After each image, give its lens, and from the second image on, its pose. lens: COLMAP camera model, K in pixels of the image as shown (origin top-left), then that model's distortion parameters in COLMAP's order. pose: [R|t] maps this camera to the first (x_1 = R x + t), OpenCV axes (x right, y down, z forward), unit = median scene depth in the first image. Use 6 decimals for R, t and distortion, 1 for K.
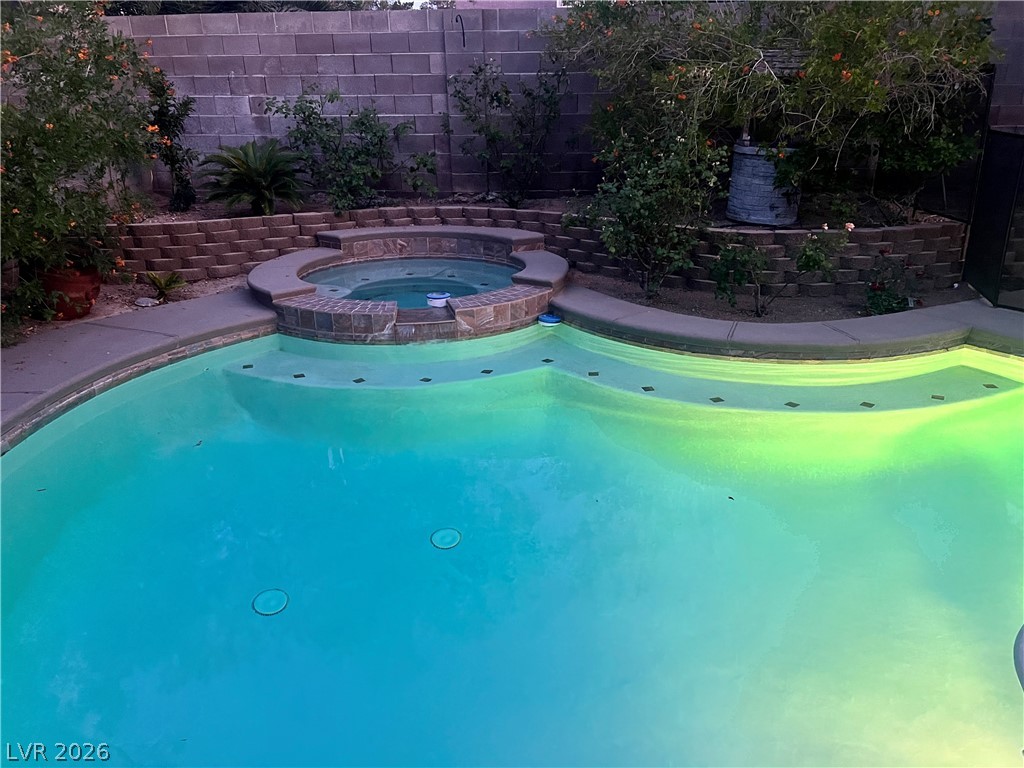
lens RADIAL K [[778.4, 0, 513.3], [0, 778.4, 399.8], [0, 0, 1]] dist [0.045571, -0.006467]
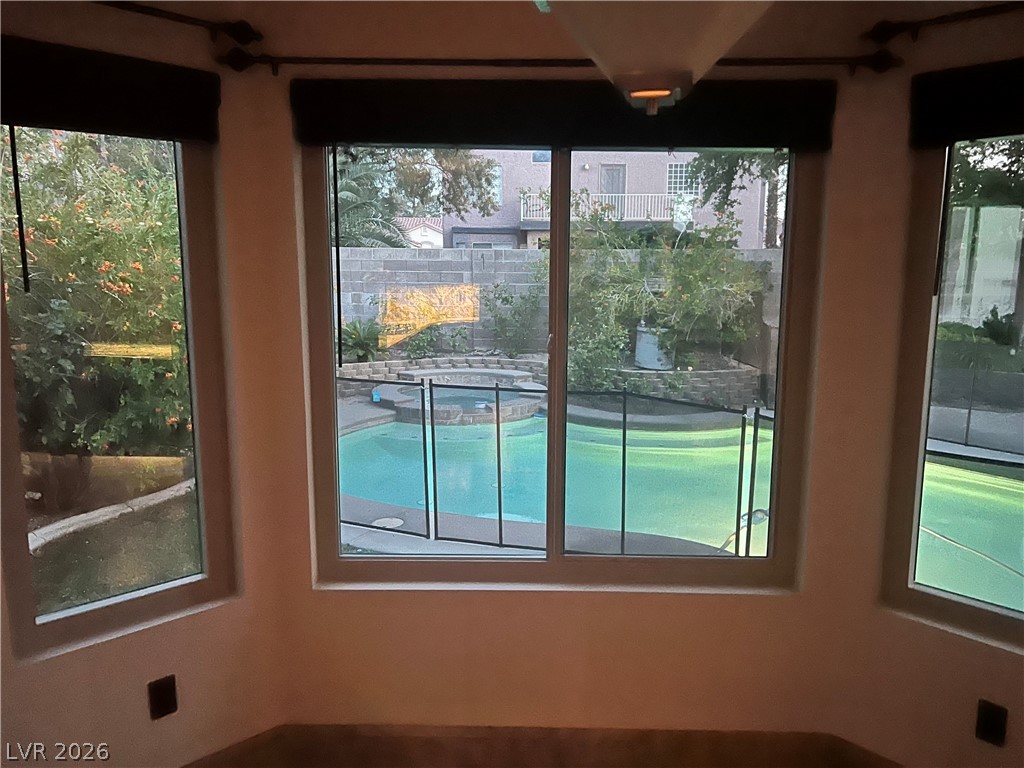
lens RADIAL K [[778.4, 0, 513.3], [0, 778.4, 399.8], [0, 0, 1]] dist [0.045571, -0.006467]
pose [[0.998161, 0.005138, 0.060395, -0.112746], [0.006646, 0.981114, -0.193314, 0.191013], [-0.060247, 0.193360, 0.979276, -0.724643]]
